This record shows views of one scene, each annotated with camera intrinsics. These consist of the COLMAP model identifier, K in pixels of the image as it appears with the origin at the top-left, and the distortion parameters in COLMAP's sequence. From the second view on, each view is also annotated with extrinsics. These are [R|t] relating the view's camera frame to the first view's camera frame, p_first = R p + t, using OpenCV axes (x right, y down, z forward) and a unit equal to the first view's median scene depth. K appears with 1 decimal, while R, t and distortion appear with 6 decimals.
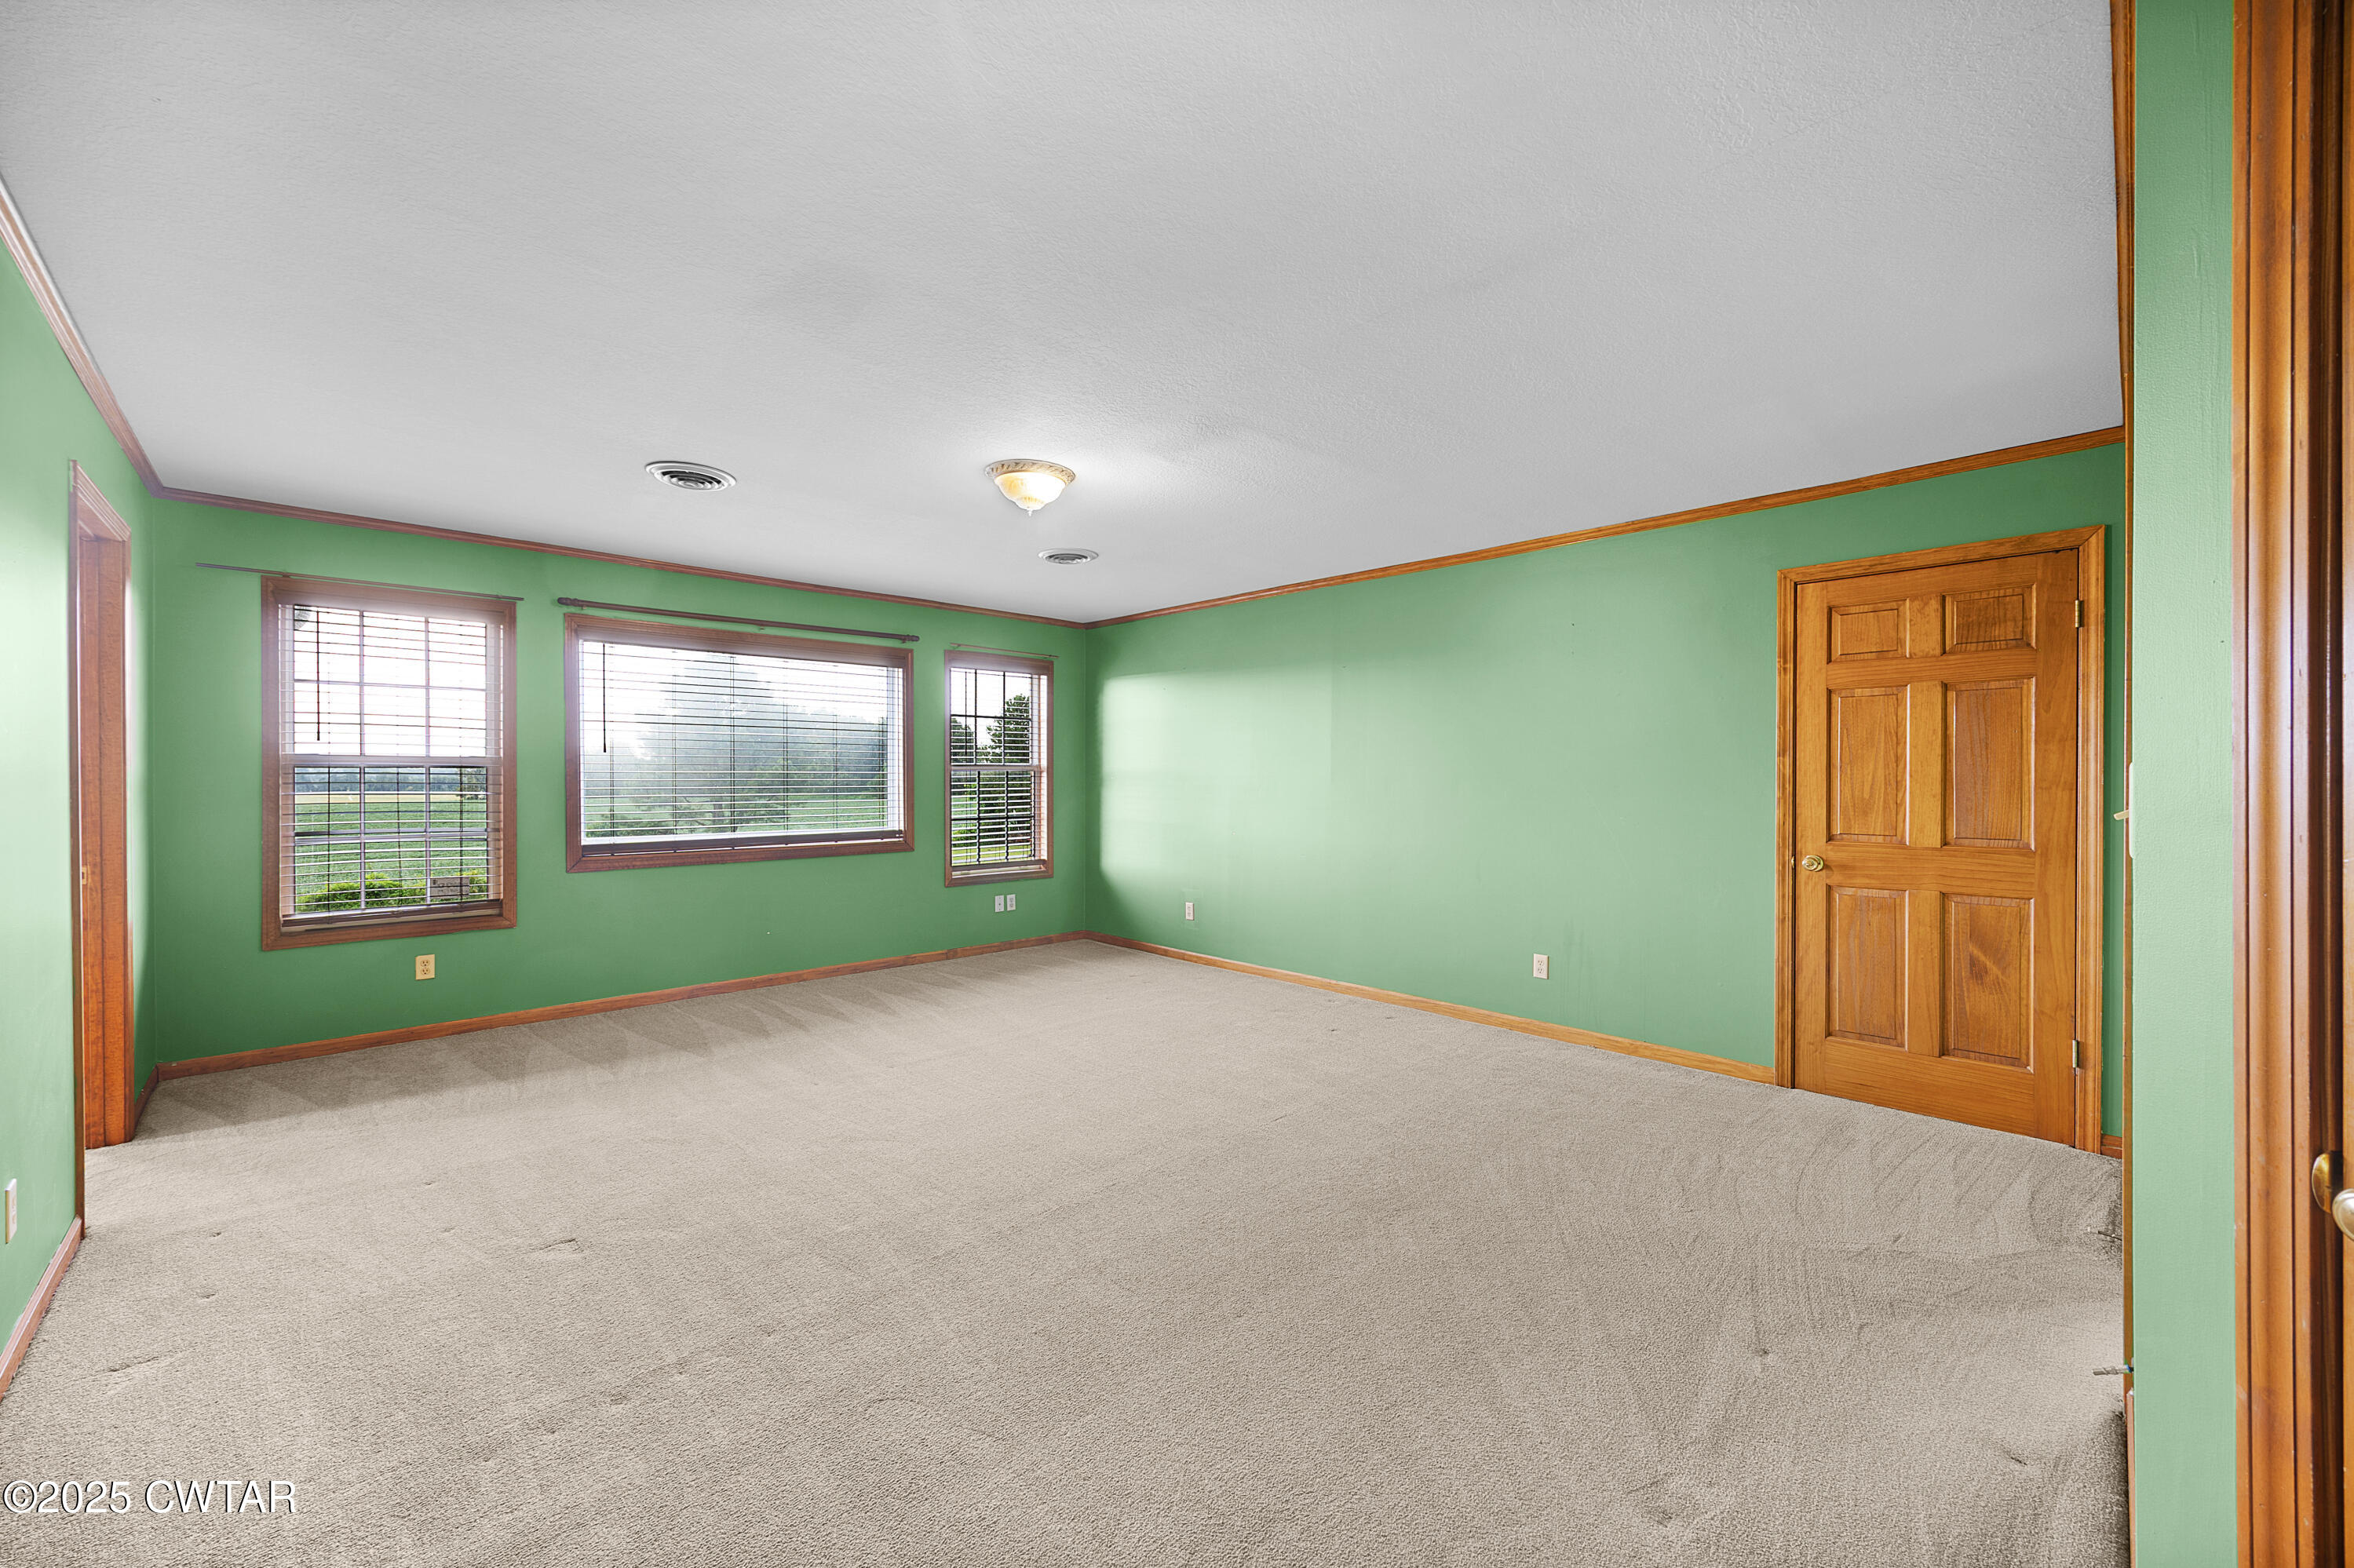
lens RADIAL K [[912.6, 0, 1182.5], [0, 912.6, 783.9], [0, 0, 1]] dist [-0.000509, 0.000298]
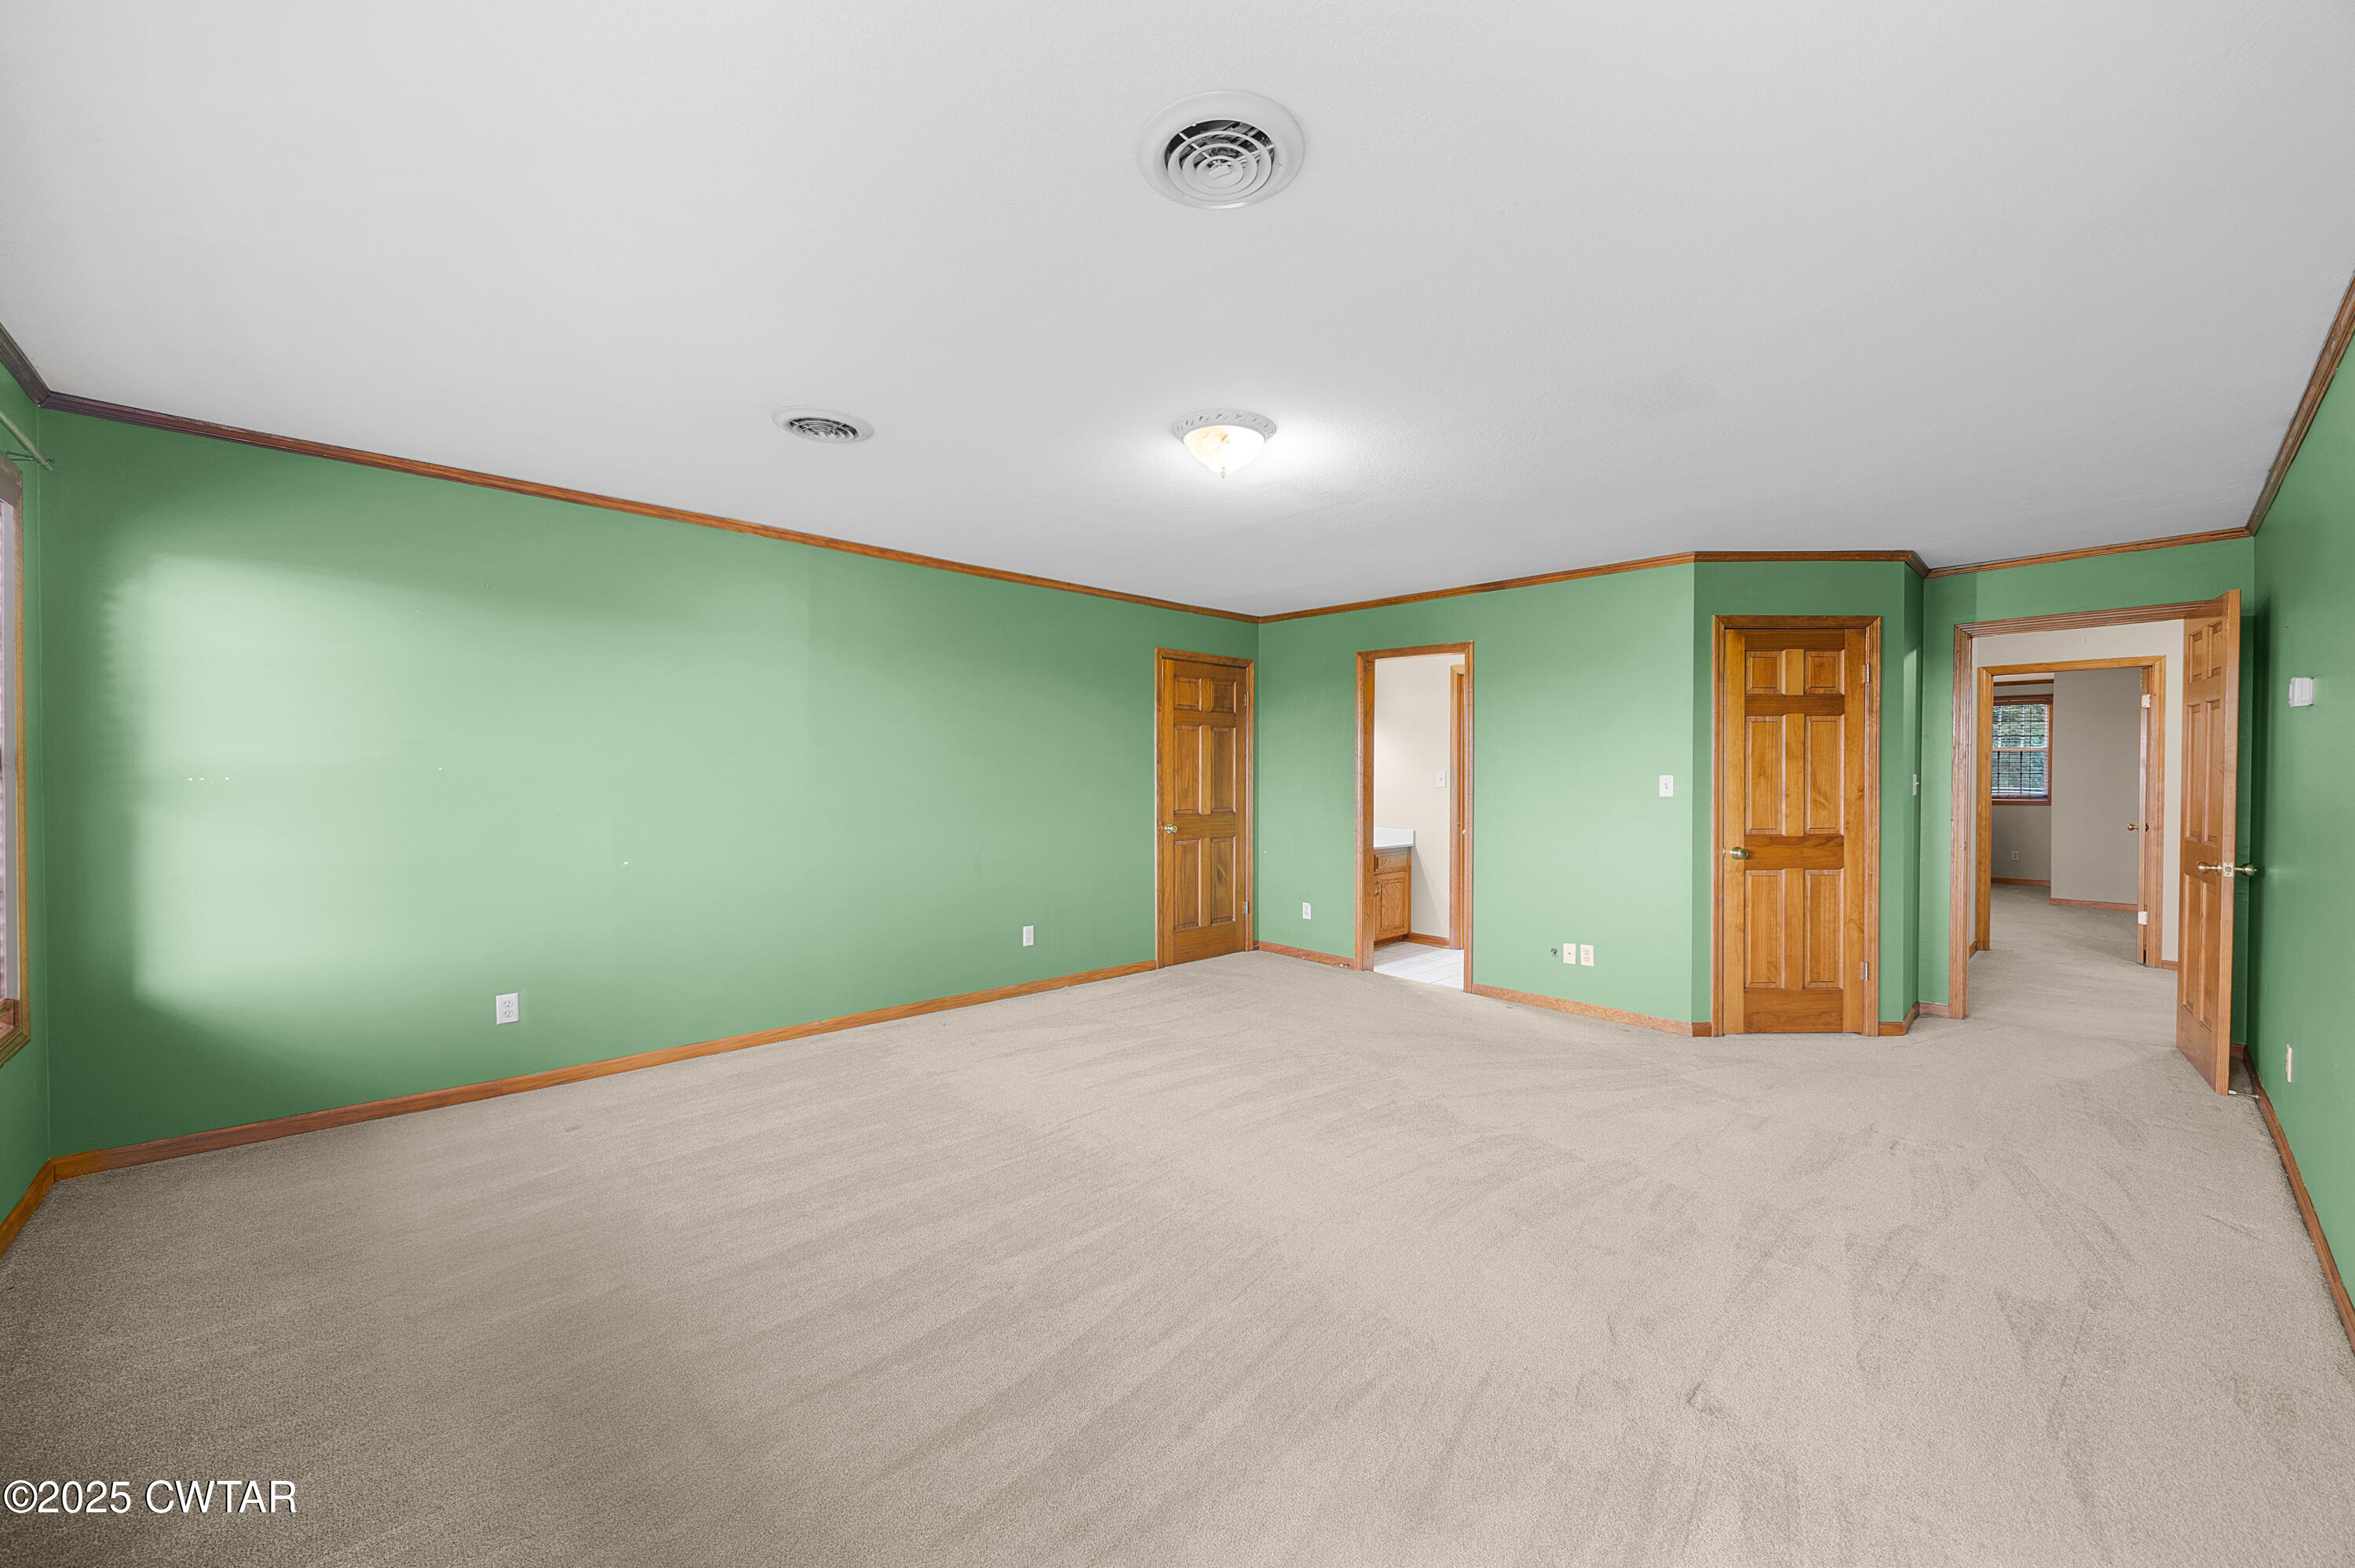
lens RADIAL K [[912.9, 0, 1183.0], [0, 912.9, 783.9], [0, 0, 1]] dist [-0.000509, 0.000298]
pose [[0.007120, -0.009239, 0.999932, -1.022615], [0.008060, 0.999925, 0.009181, -0.008834], [-0.999942, 0.007994, 0.007194, 1.024517]]
